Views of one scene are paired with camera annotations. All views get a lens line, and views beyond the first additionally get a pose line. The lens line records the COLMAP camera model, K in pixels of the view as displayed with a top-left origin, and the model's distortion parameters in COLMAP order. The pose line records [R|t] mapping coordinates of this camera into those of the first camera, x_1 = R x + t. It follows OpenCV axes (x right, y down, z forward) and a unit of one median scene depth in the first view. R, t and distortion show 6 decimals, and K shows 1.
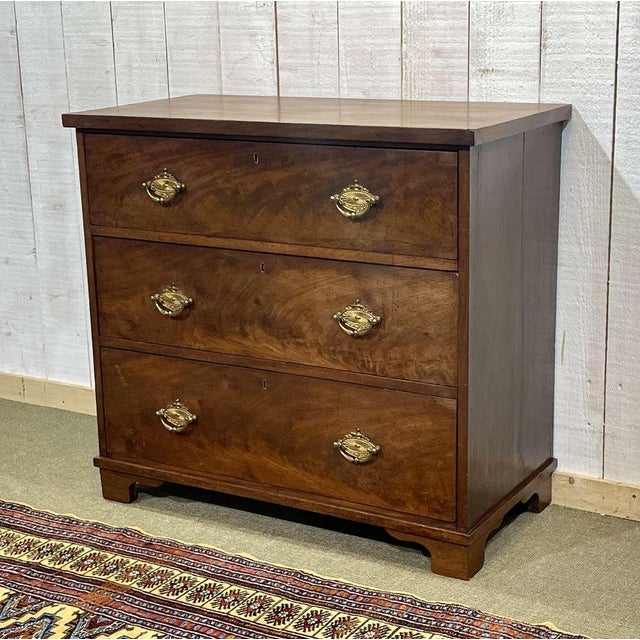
lens RADIAL K [[1265.7, 0, 335.1], [0, 1265.7, 322.6], [0, 0, 1]] dist [0.098975, 0.000000]
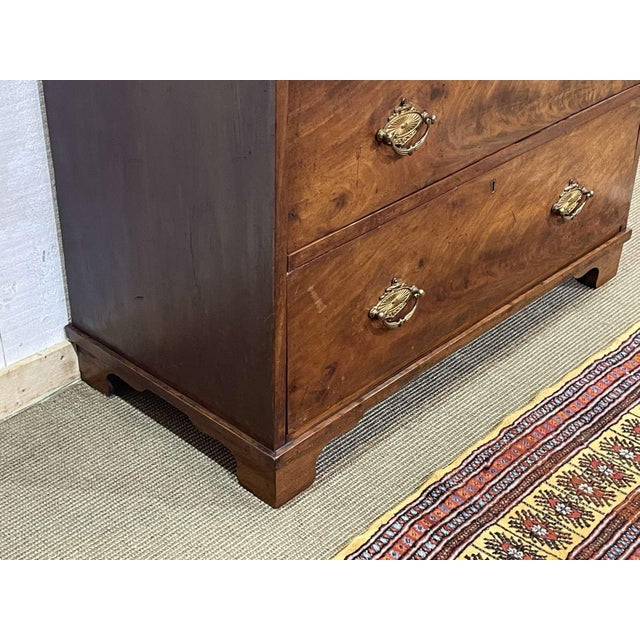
lens RADIAL K [[1059.7, 0, 304.0], [0, 1059.7, 314.7], [0, 0, 1]] dist [0.094306, 0.000000]
pose [[0.227712, -0.485762, 0.843909, -0.619504], [0.234530, 0.868525, 0.436647, -0.175338], [-0.945062, 0.098492, 0.311699, 0.910826]]
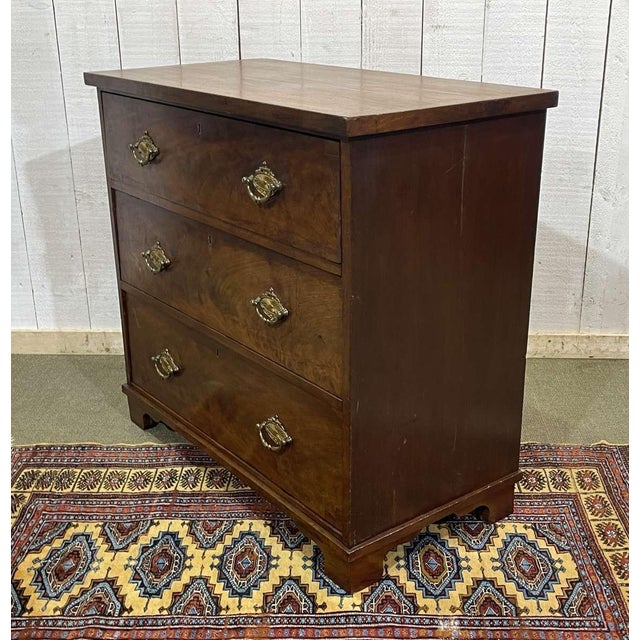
lens RADIAL K [[900.3, 0, 329.0], [0, 900.3, 319.7], [0, 0, 1]] dist [0.041834, 0.000000]
pose [[0.875386, -0.158511, 0.456698, -0.437839], [0.109614, 0.985192, 0.131836, -0.044202], [-0.470833, -0.065347, 0.879799, 0.255235]]
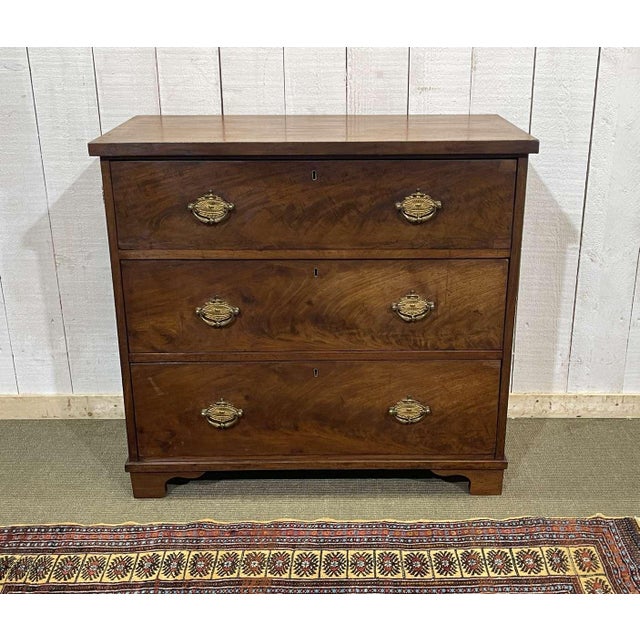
lens RADIAL K [[844.1, 0, 336.9], [0, 844.1, 334.0], [0, 0, 1]] dist [0.042664, 0.000000]
pose [[0.860421, -0.162945, 0.482830, -0.399249], [0.115209, 0.985168, 0.127168, -0.080080], [-0.496390, -0.053792, 0.866431, 0.325486]]
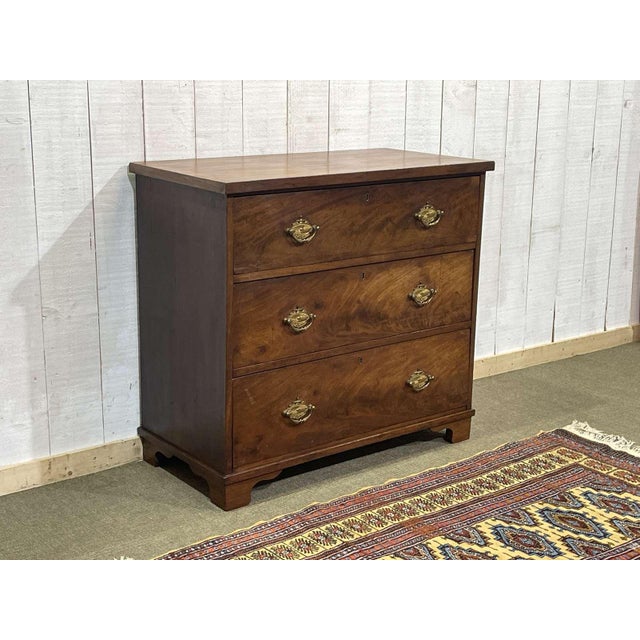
lens RADIAL K [[1059.7, 0, 303.6], [0, 1059.7, 313.1], [0, 0, 1]] dist [0.094306, 0.000000]
pose [[0.376437, -0.197620, 0.905120, -1.101884], [0.213702, 0.969160, 0.122725, -0.154841], [-0.901458, 0.147228, 0.407059, 0.573011]]
